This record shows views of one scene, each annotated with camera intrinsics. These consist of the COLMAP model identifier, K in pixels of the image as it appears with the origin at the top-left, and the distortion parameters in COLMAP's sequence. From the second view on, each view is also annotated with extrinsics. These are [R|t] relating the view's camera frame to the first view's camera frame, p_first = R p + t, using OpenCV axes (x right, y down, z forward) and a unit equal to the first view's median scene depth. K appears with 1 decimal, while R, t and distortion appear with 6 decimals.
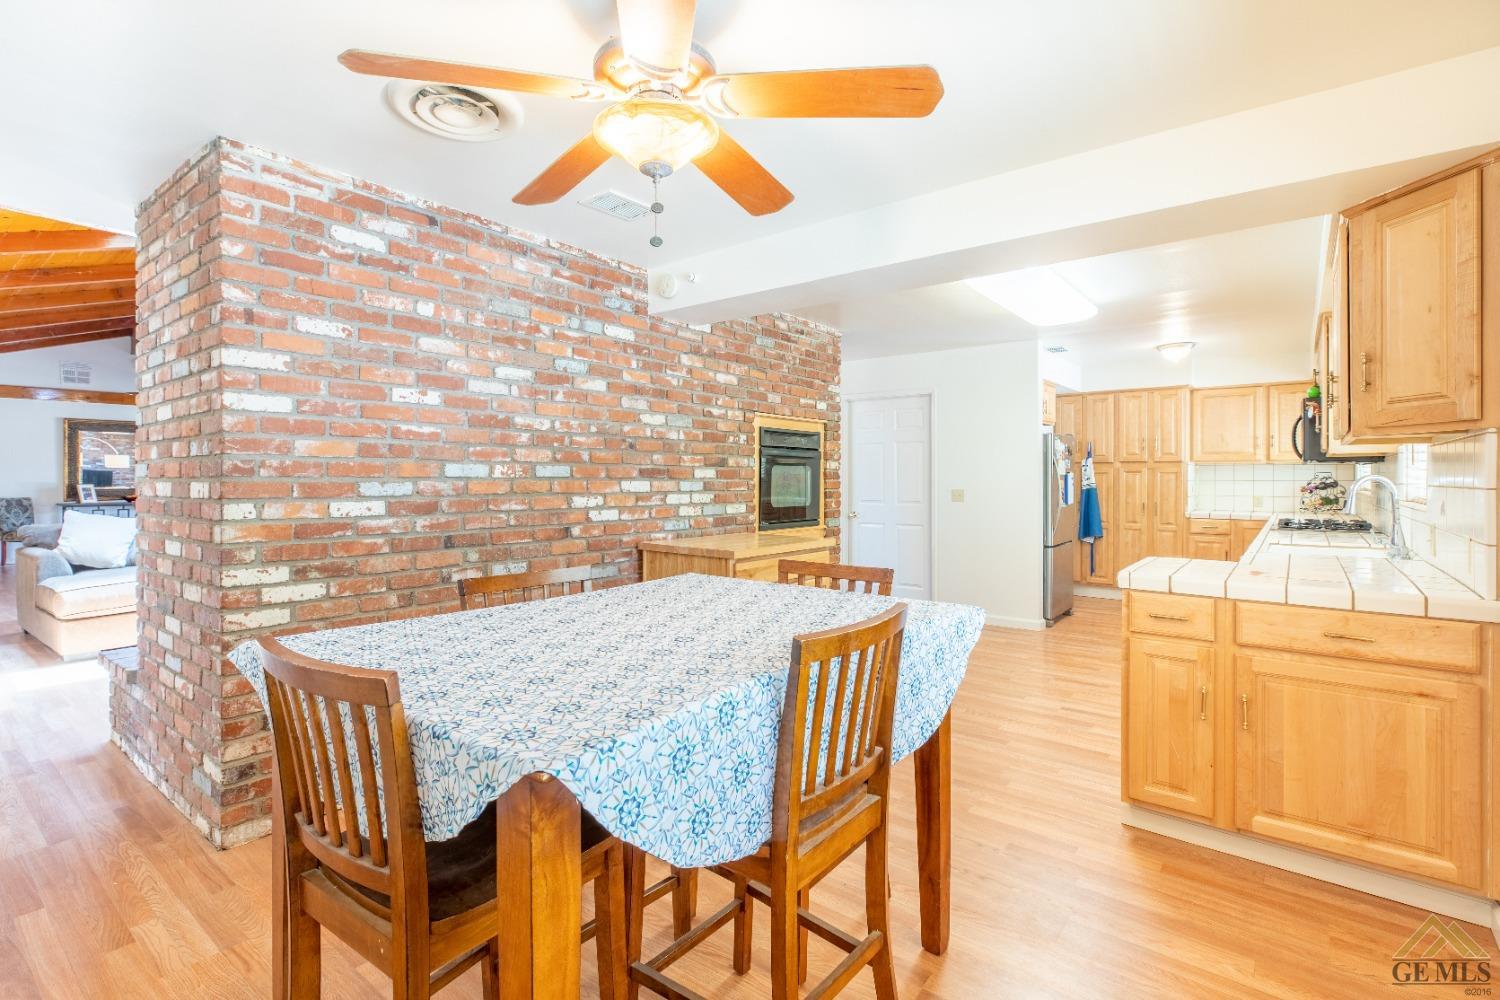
lens RADIAL K [[693.1, 0, 735.1], [0, 693.1, 477.2], [0, 0, 1]] dist [0.000834, 0.000461]
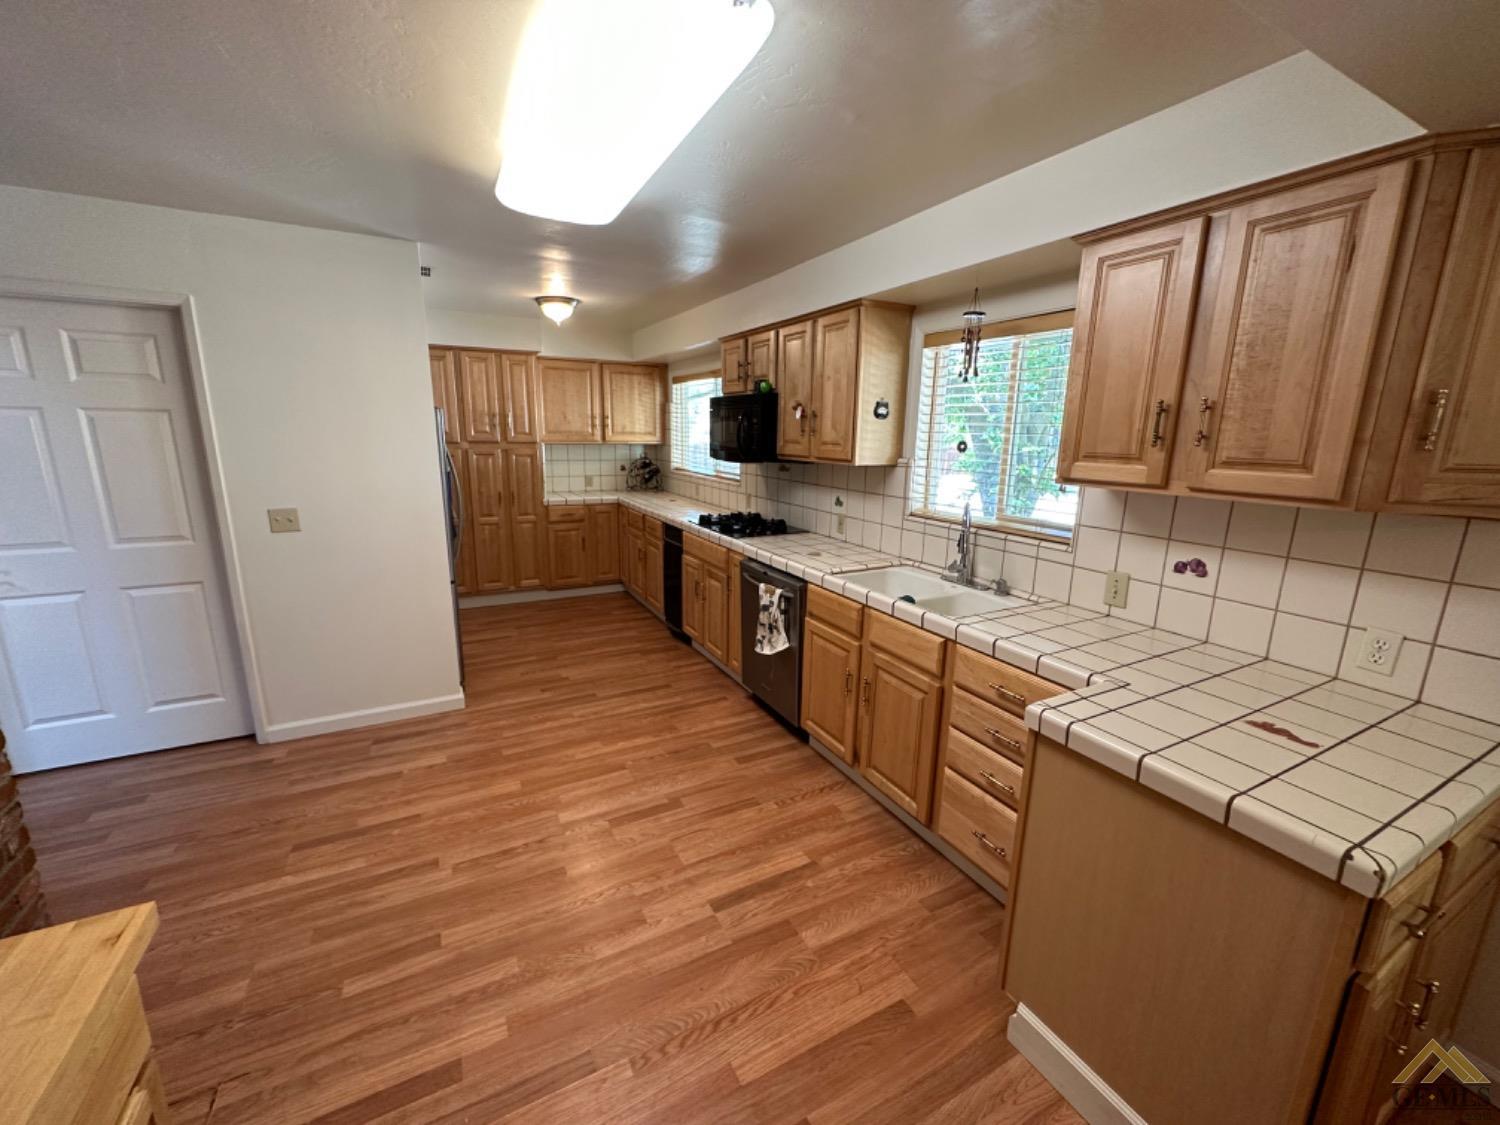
lens RADIAL K [[601.6, 0, 748.9], [0, 601.6, 562.6], [0, 0, 1]] dist [-0.004002, -0.000287]
pose [[0.393224, -0.193687, 0.898811, 0.056747], [-0.014191, 0.976165, 0.216565, -0.063796], [-0.919333, -0.097914, 0.381102, 0.670082]]
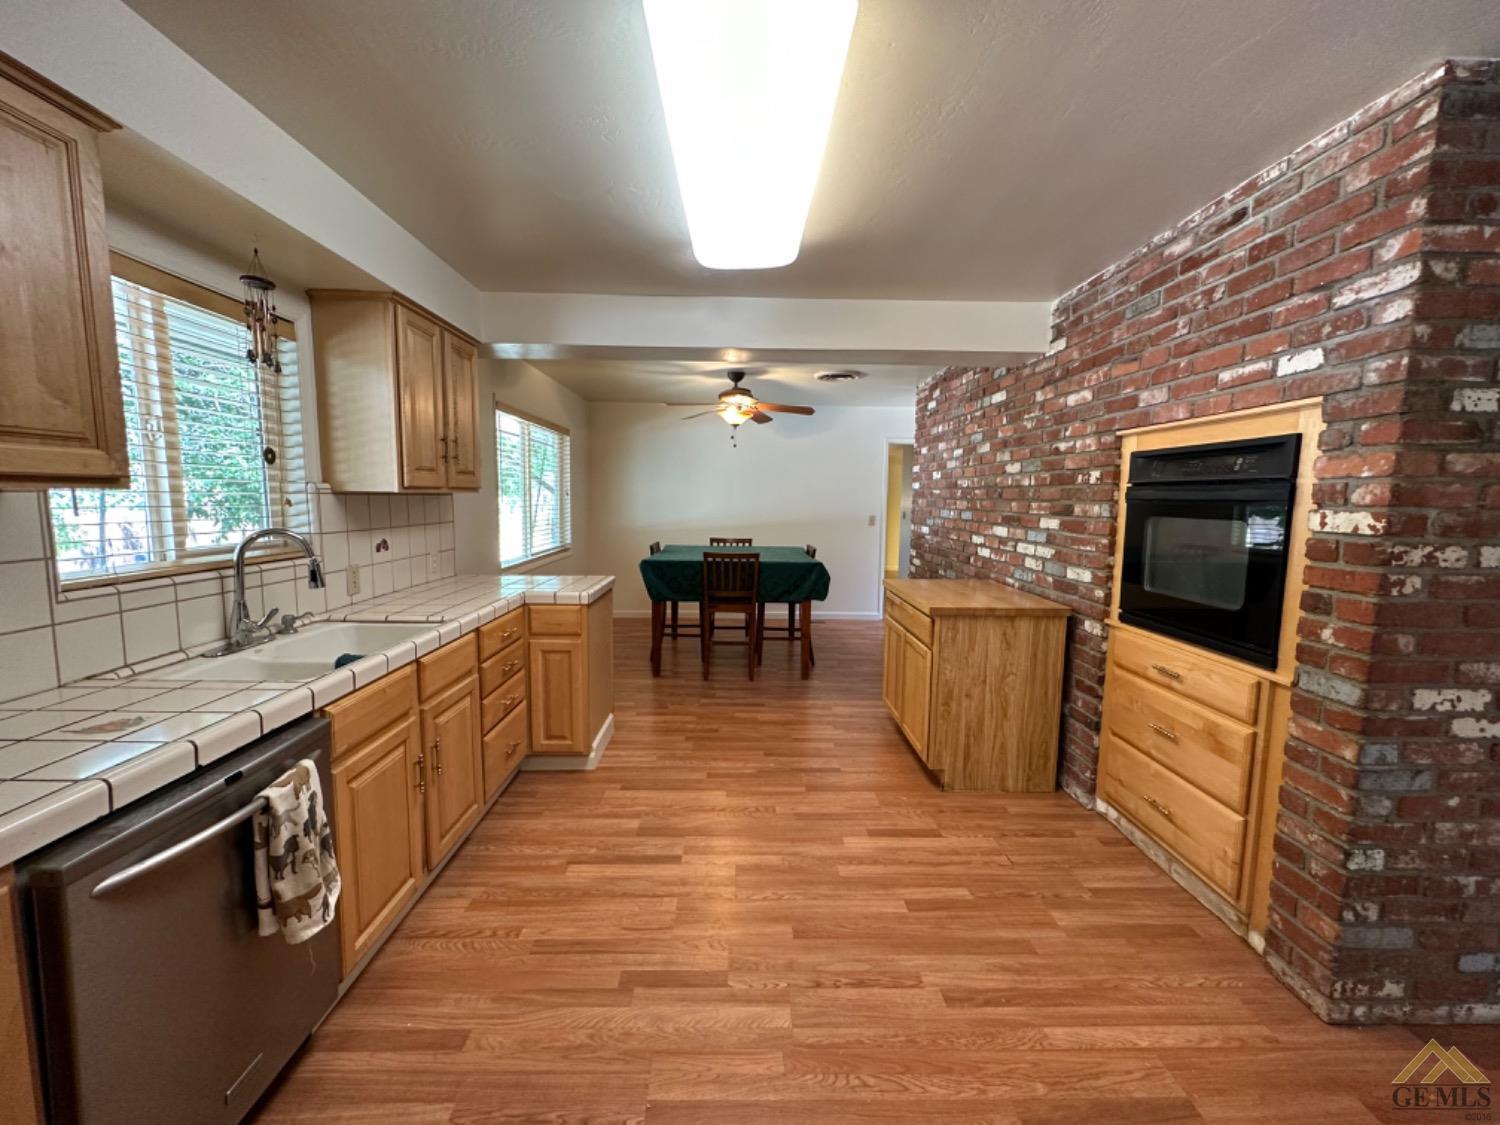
lens RADIAL K [[601.6, 0, 751.8], [0, 601.6, 562.0], [0, 0, 1]] dist [-0.004002, -0.000287]
pose [[-0.760565, 0.056427, -0.646805, 0.662996], [-0.017289, 0.994103, 0.107054, -0.028875], [0.649032, 0.092604, -0.755104, 1.238925]]
